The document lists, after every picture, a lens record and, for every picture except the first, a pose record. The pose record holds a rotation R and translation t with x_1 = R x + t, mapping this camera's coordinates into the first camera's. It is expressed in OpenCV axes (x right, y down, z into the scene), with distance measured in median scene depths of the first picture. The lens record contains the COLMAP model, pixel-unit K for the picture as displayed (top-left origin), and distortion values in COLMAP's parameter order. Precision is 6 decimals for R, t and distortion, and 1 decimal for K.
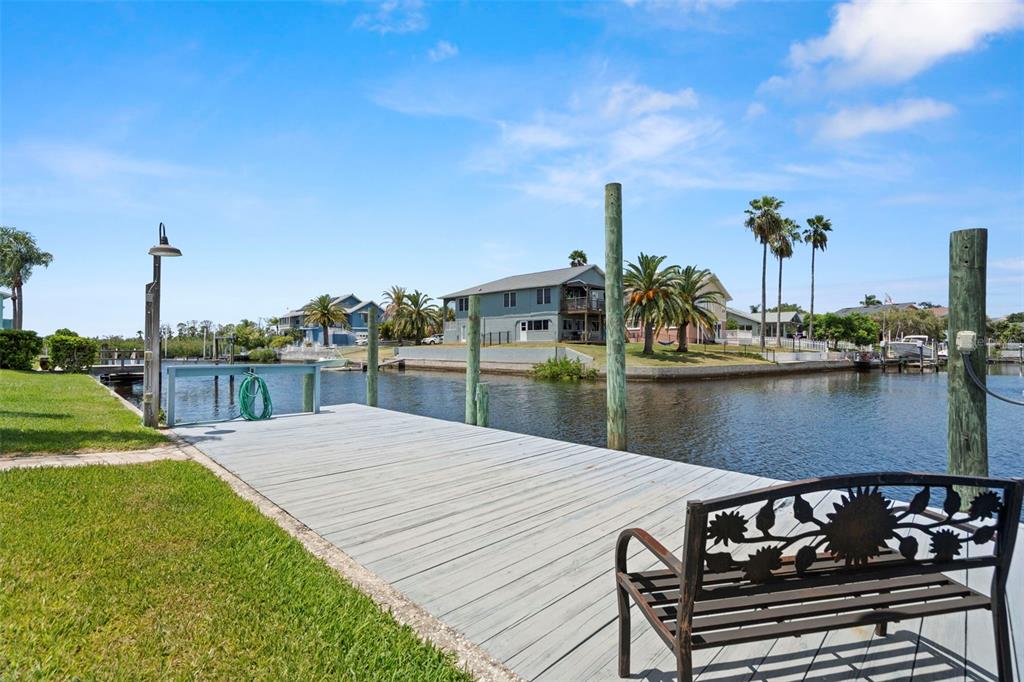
lens RADIAL K [[459.9, 0, 519.7], [0, 459.9, 347.9], [0, 0, 1]] dist [0.000813, 0.000248]
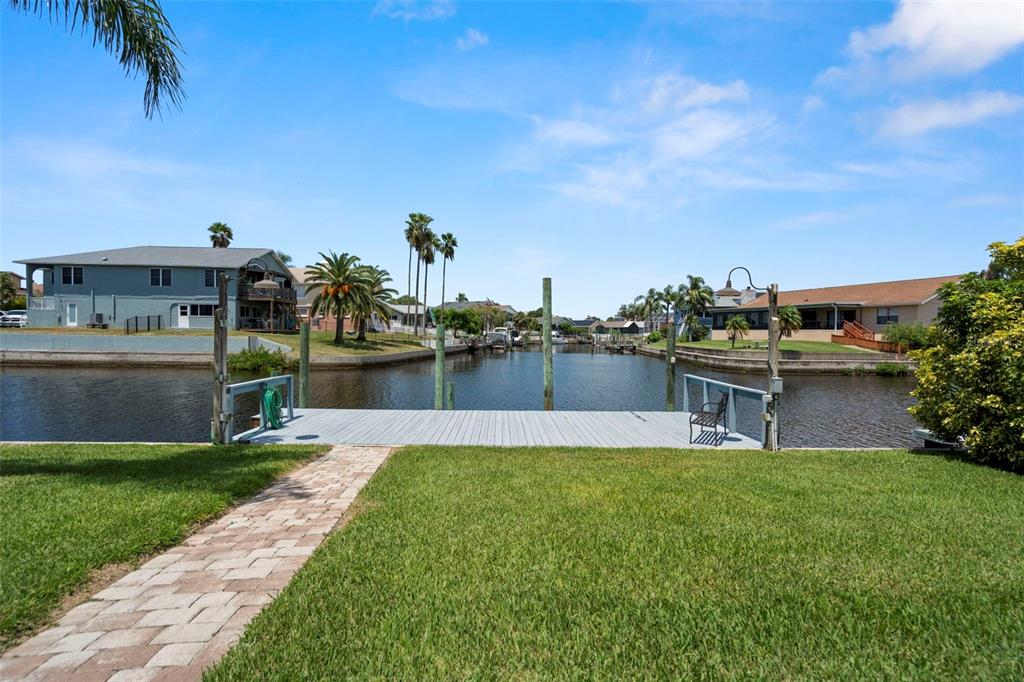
lens RADIAL K [[463.7, 0, 506.4], [0, 463.7, 340.8], [0, 0, 1]] dist [0.000275, 0.000379]
pose [[0.703274, -0.004040, 0.710907, -0.172878], [-0.014837, 0.999683, 0.020359, -0.015716], [-0.710764, -0.024866, 0.702991, -0.037575]]
